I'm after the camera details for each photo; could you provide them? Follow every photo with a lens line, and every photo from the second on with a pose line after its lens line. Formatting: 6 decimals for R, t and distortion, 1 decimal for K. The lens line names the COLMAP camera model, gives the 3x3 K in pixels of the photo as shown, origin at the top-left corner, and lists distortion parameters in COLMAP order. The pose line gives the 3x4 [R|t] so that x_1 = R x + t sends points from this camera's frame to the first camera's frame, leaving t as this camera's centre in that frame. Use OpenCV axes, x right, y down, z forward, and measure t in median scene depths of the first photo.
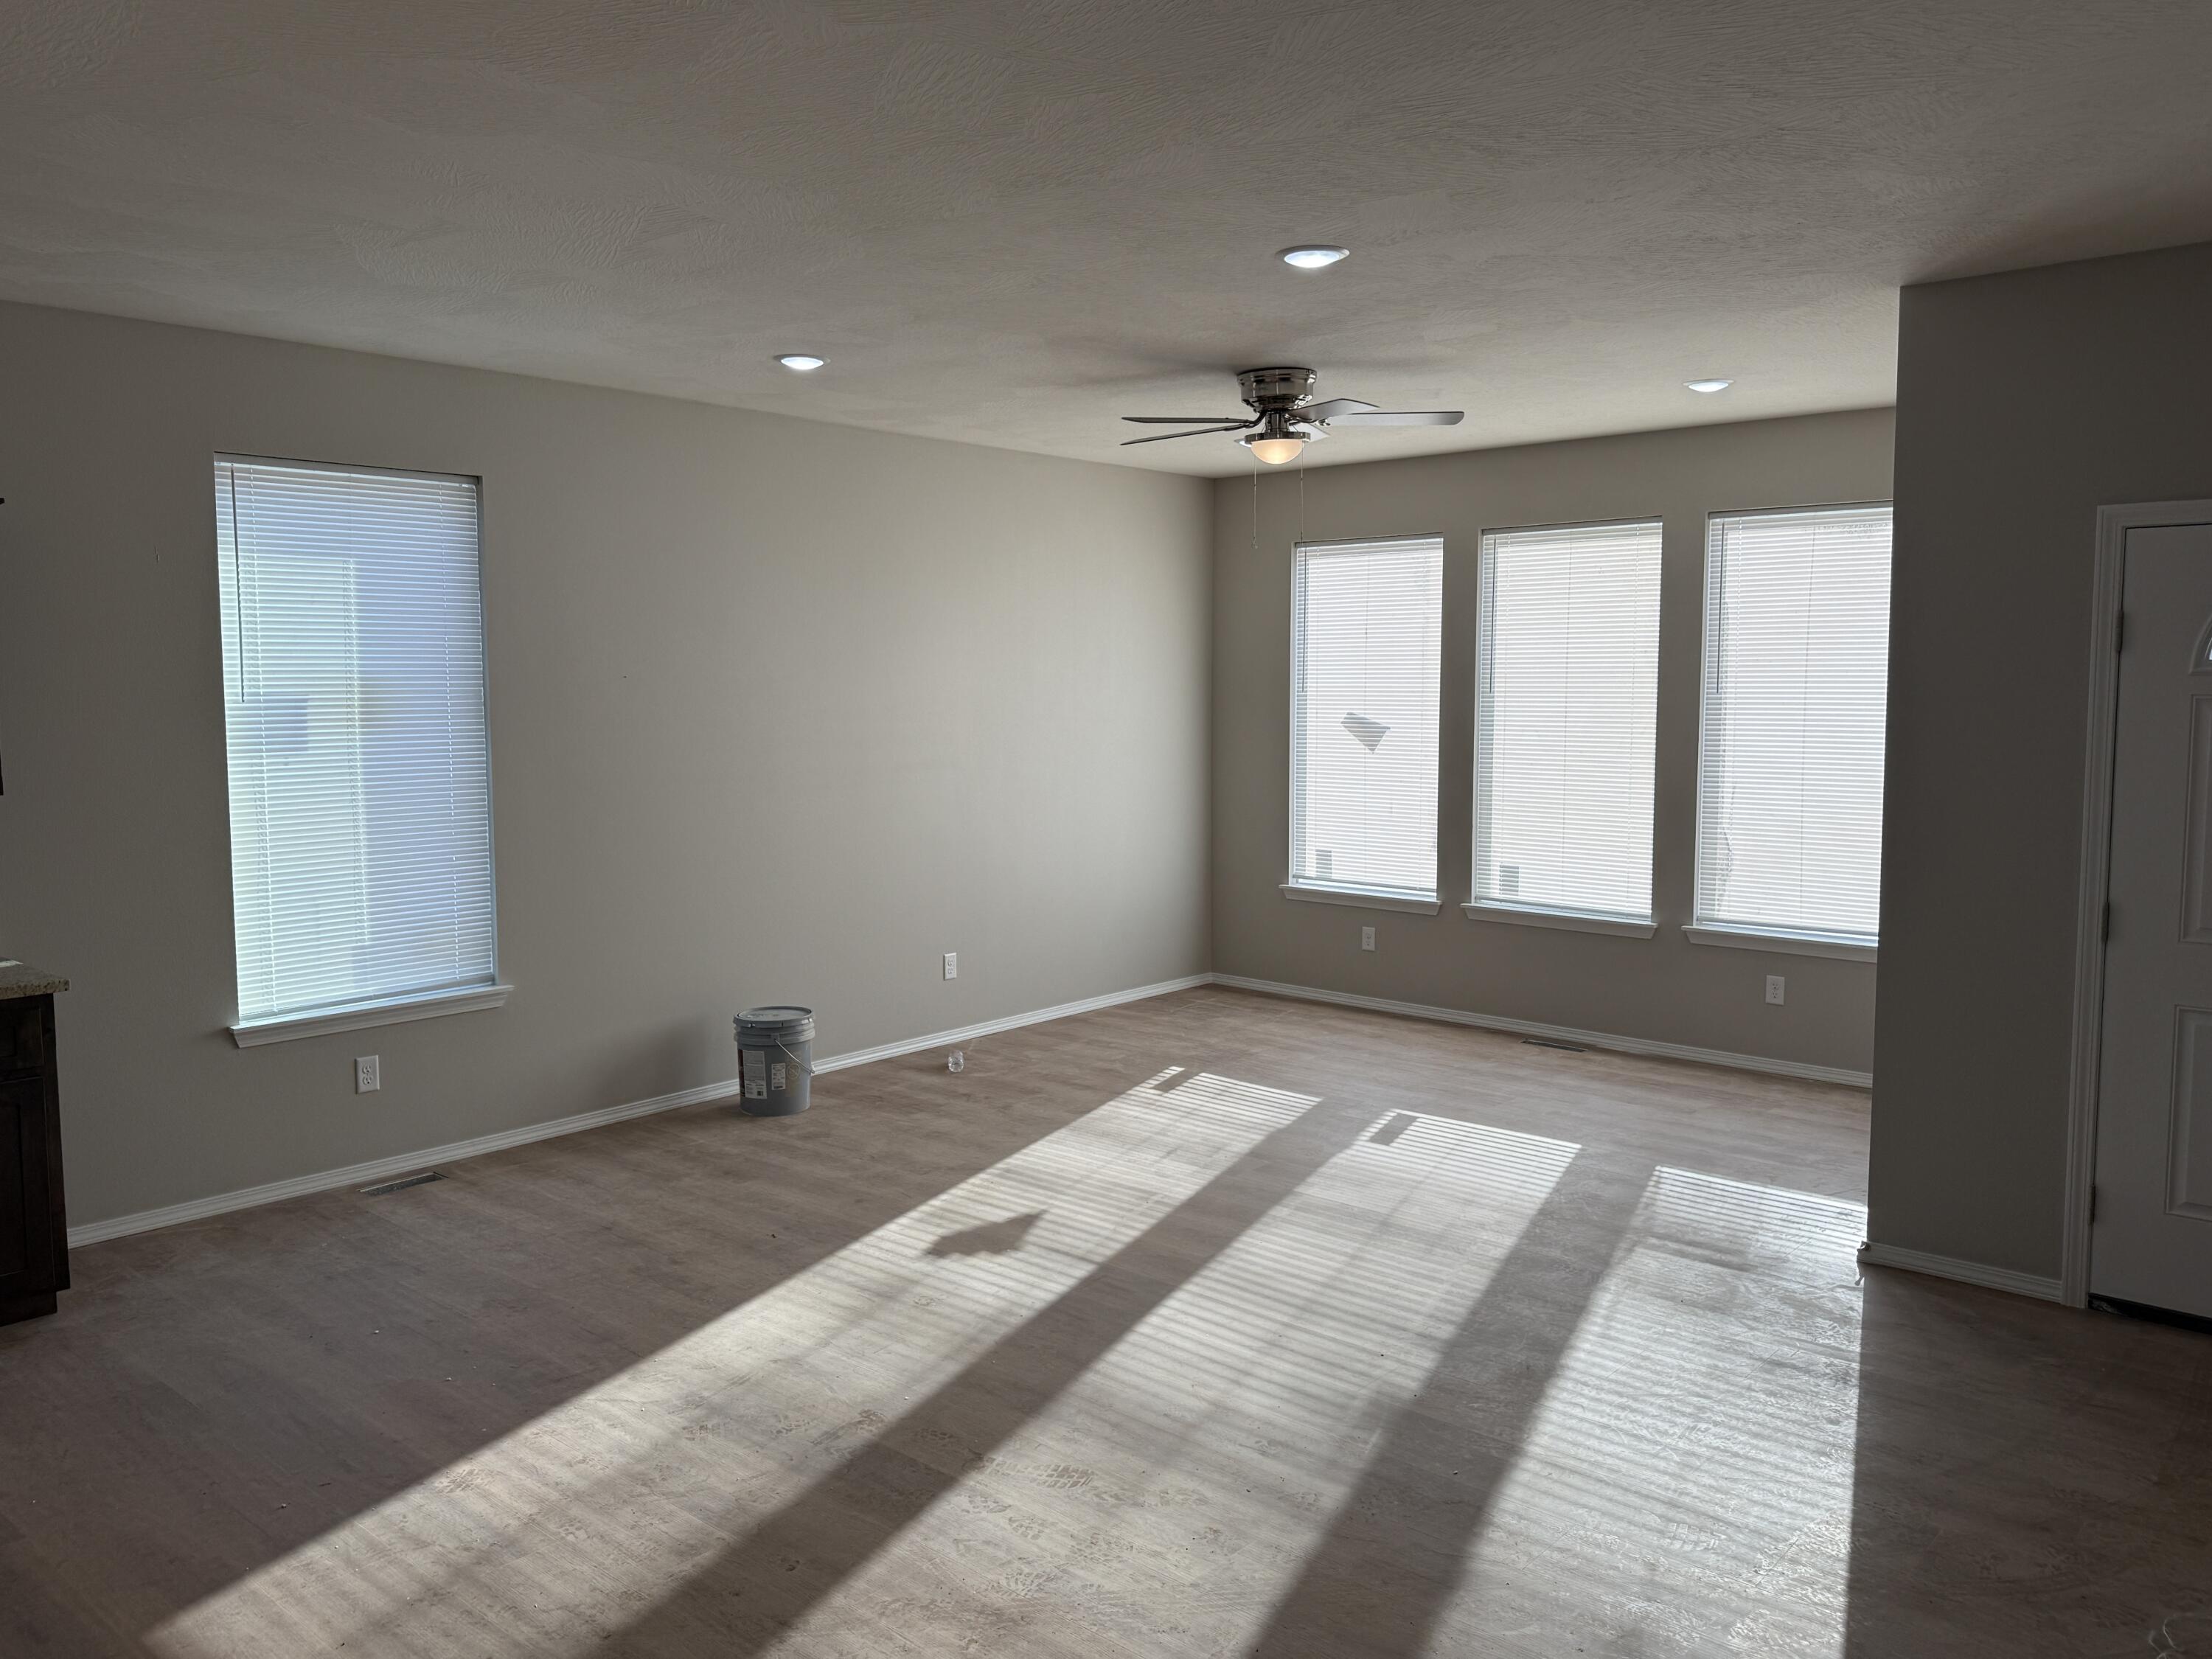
lens RADIAL K [[1656.5, 0, 1092.7], [0, 1656.5, 818.5], [0, 0, 1]] dist [0.002615, -0.022468]
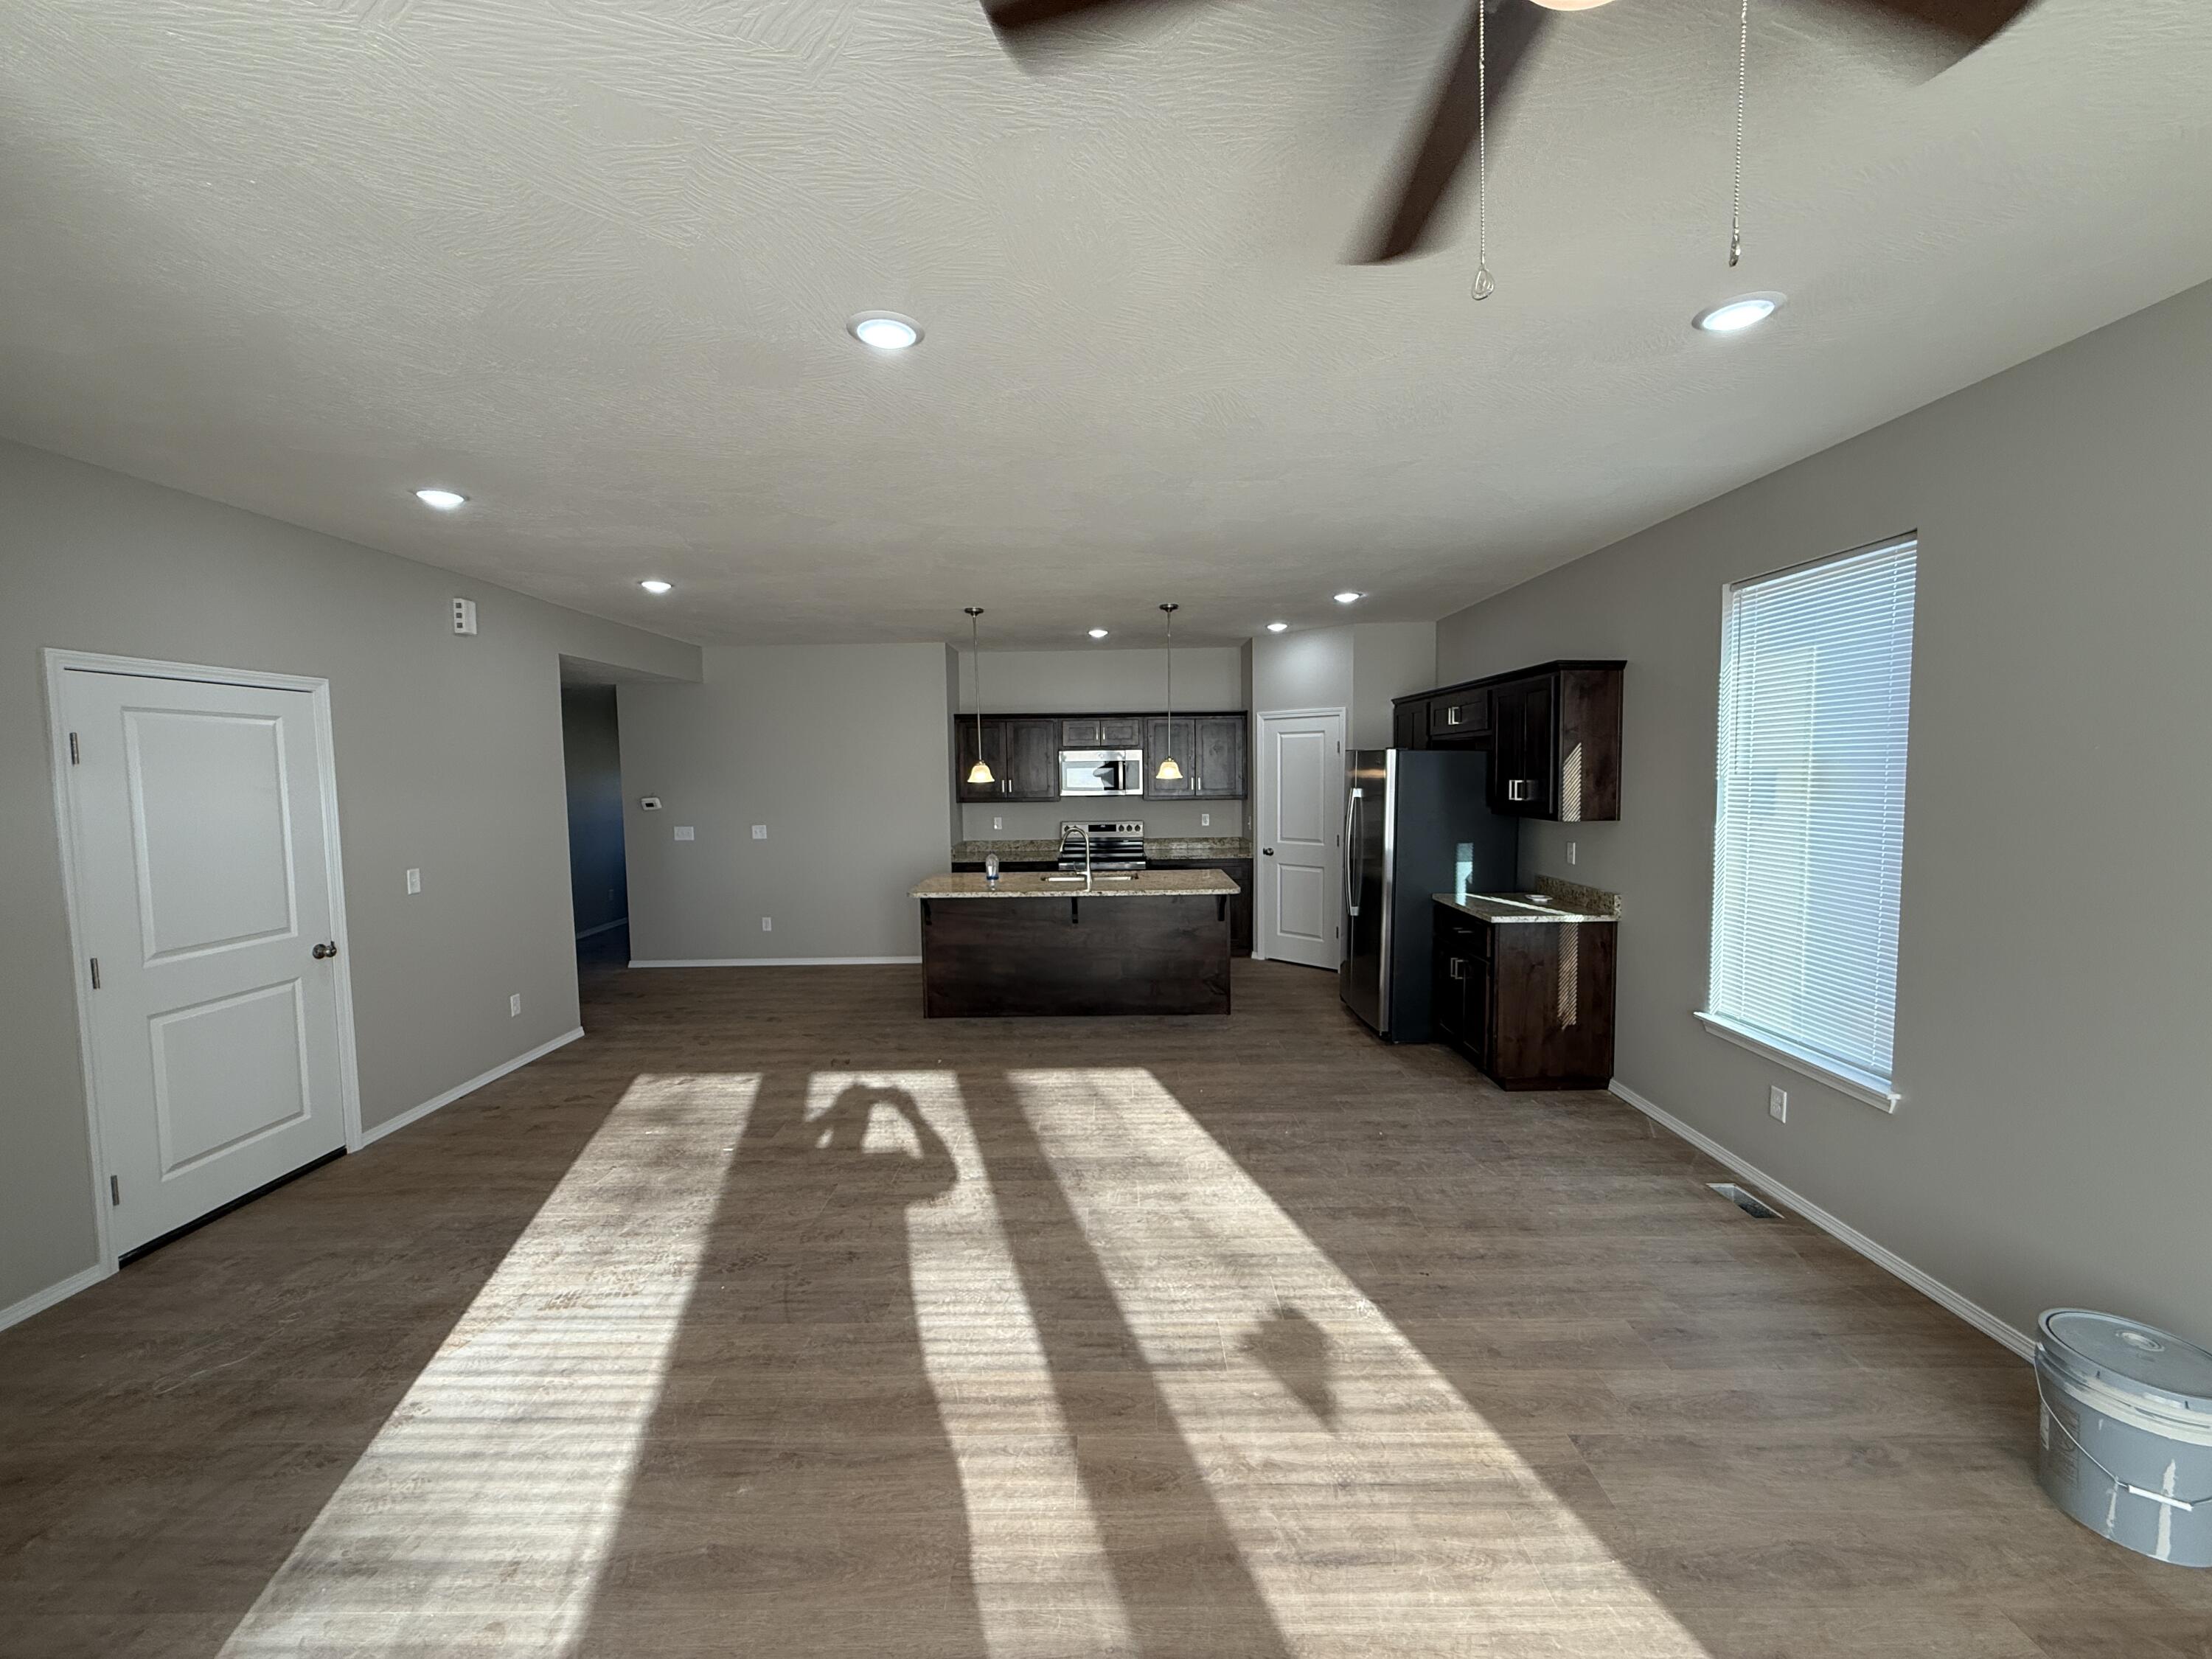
lens RADIAL K [[887.9, 0, 1104.7], [0, 887.9, 811.8], [0, 0, 1]] dist [-0.008465, 0.001227]
pose [[-0.752627, 0.048876, -0.656631, 0.346692], [-0.041315, 0.991771, 0.121177, -0.114515], [0.657150, 0.118330, -0.744414, 1.318376]]
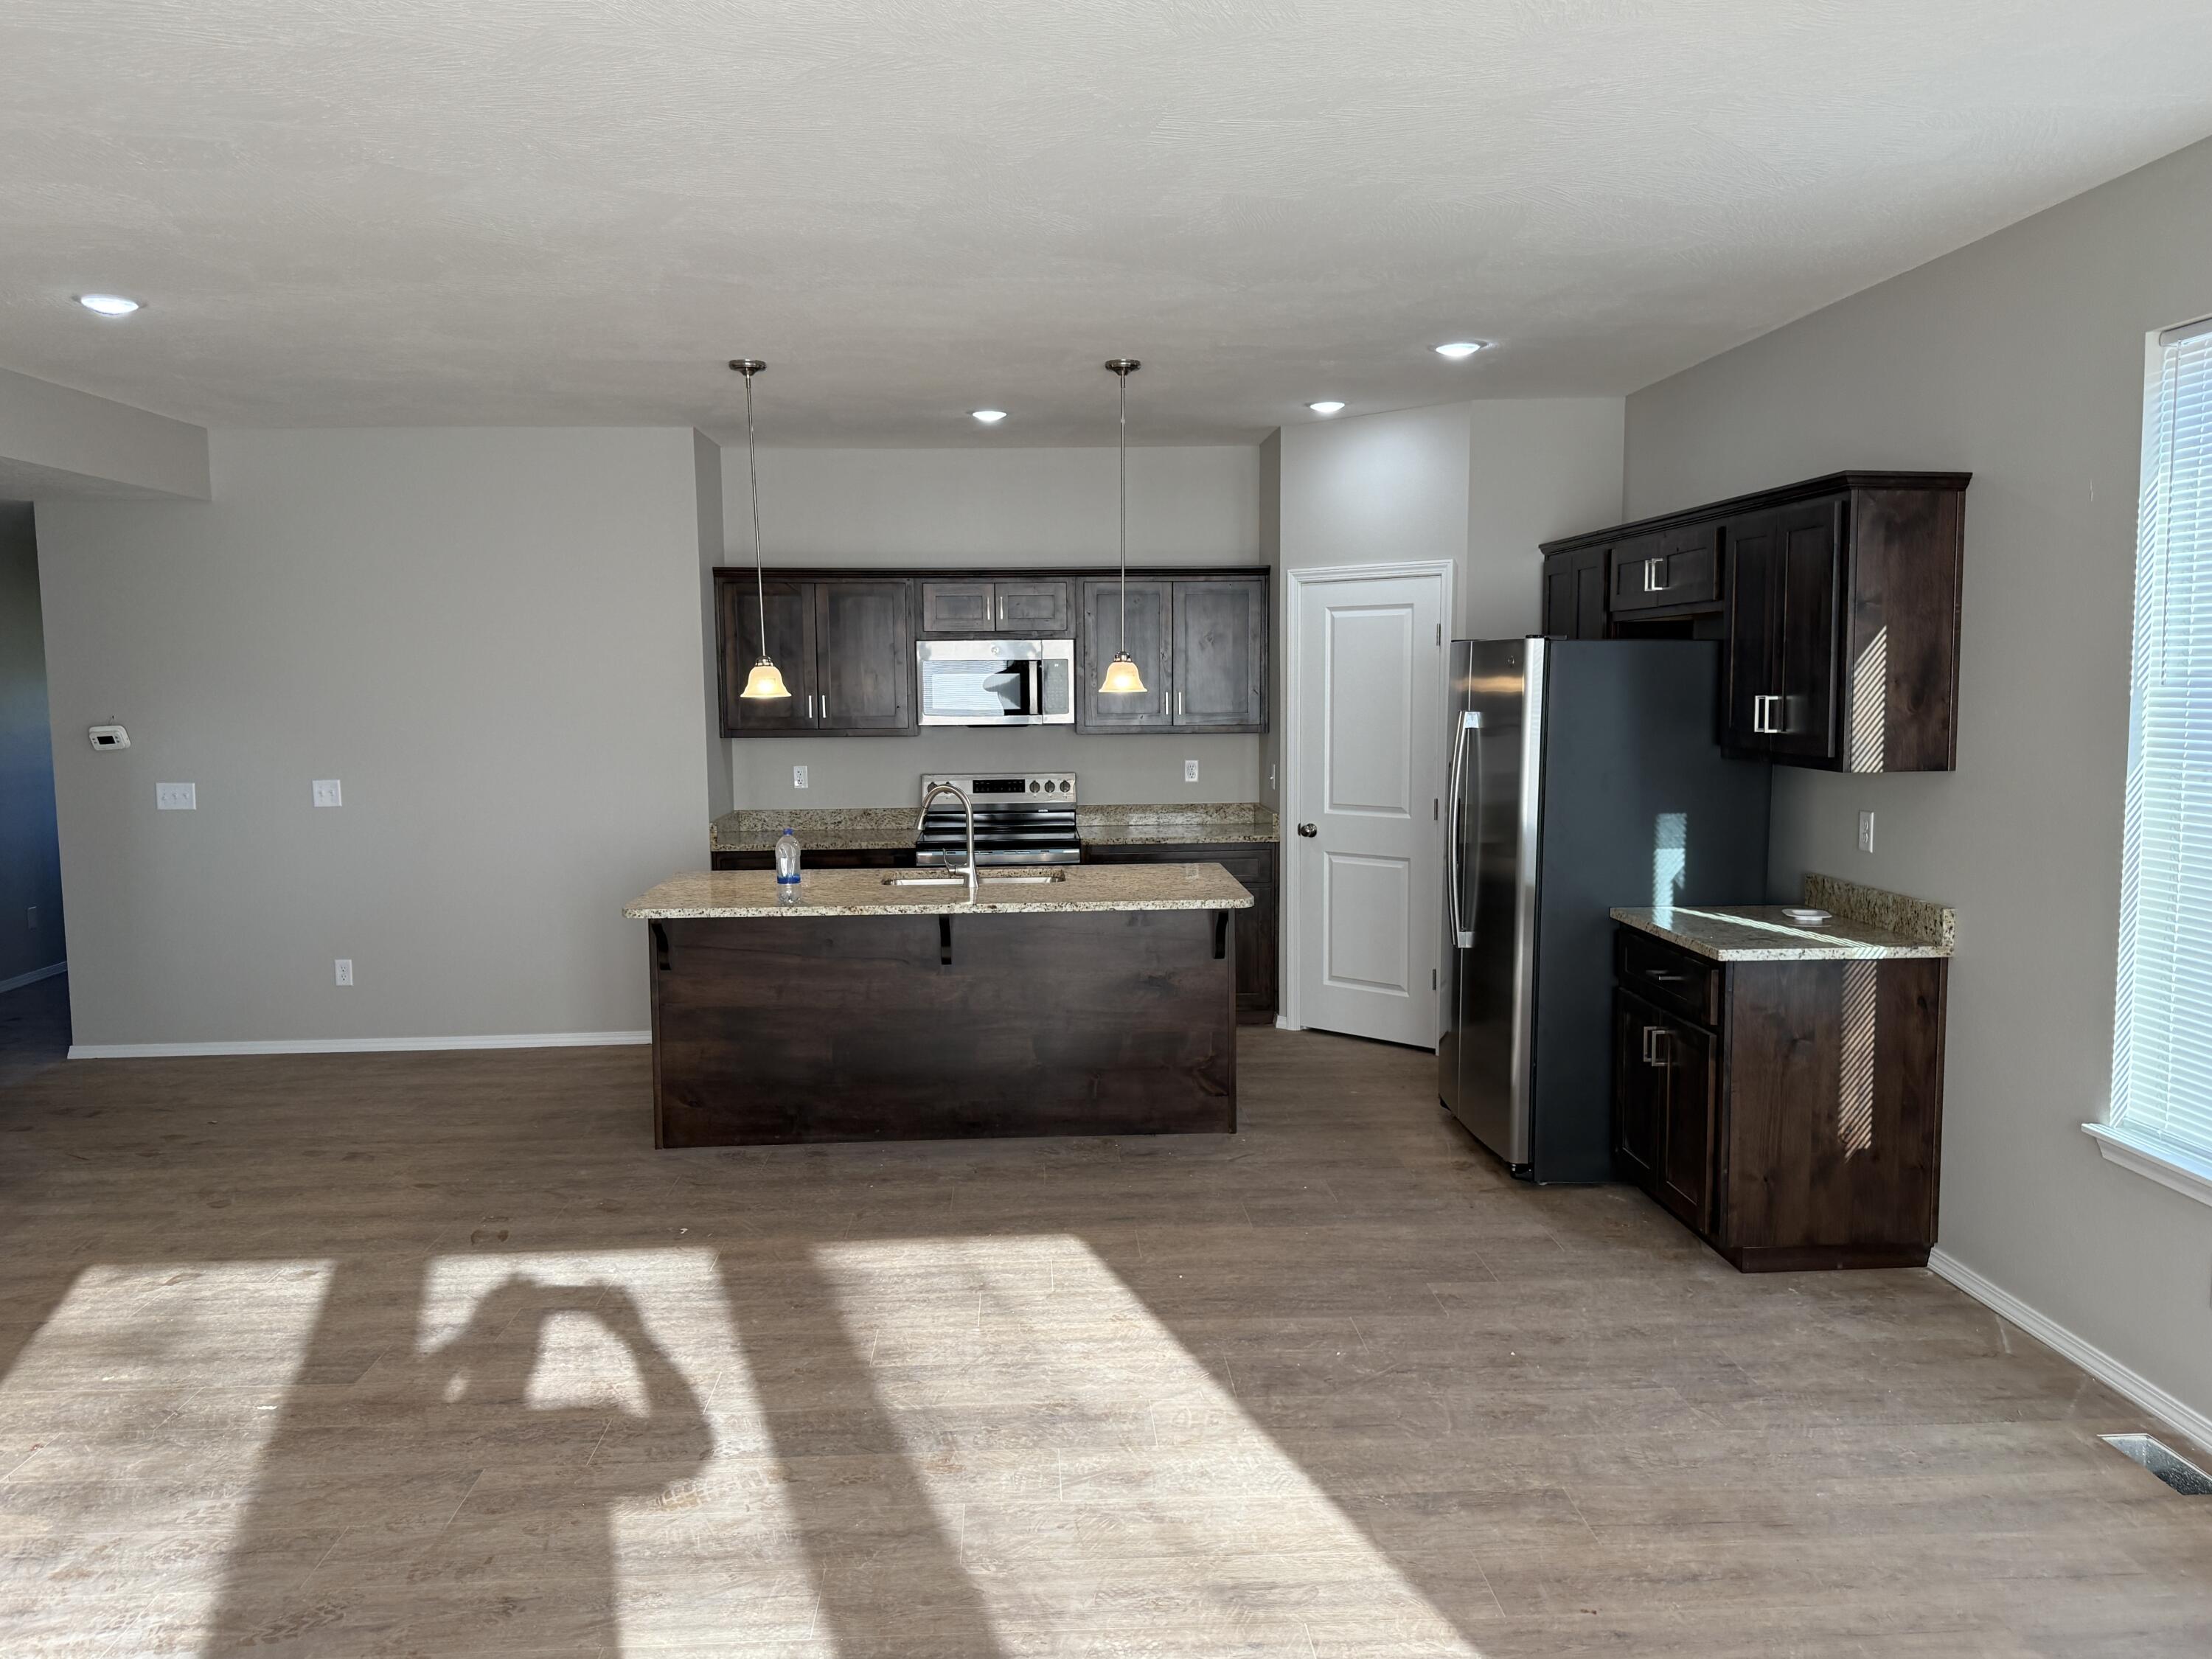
lens RADIAL K [[1656.5, 0, 1085.3], [0, 1656.5, 838.8], [0, 0, 1]] dist [0.002615, -0.022468]
pose [[-0.719799, 0.083536, -0.689138, 0.329319], [-0.047009, 0.984589, 0.168450, -0.111055], [0.692589, 0.153645, -0.704779, 1.305388]]
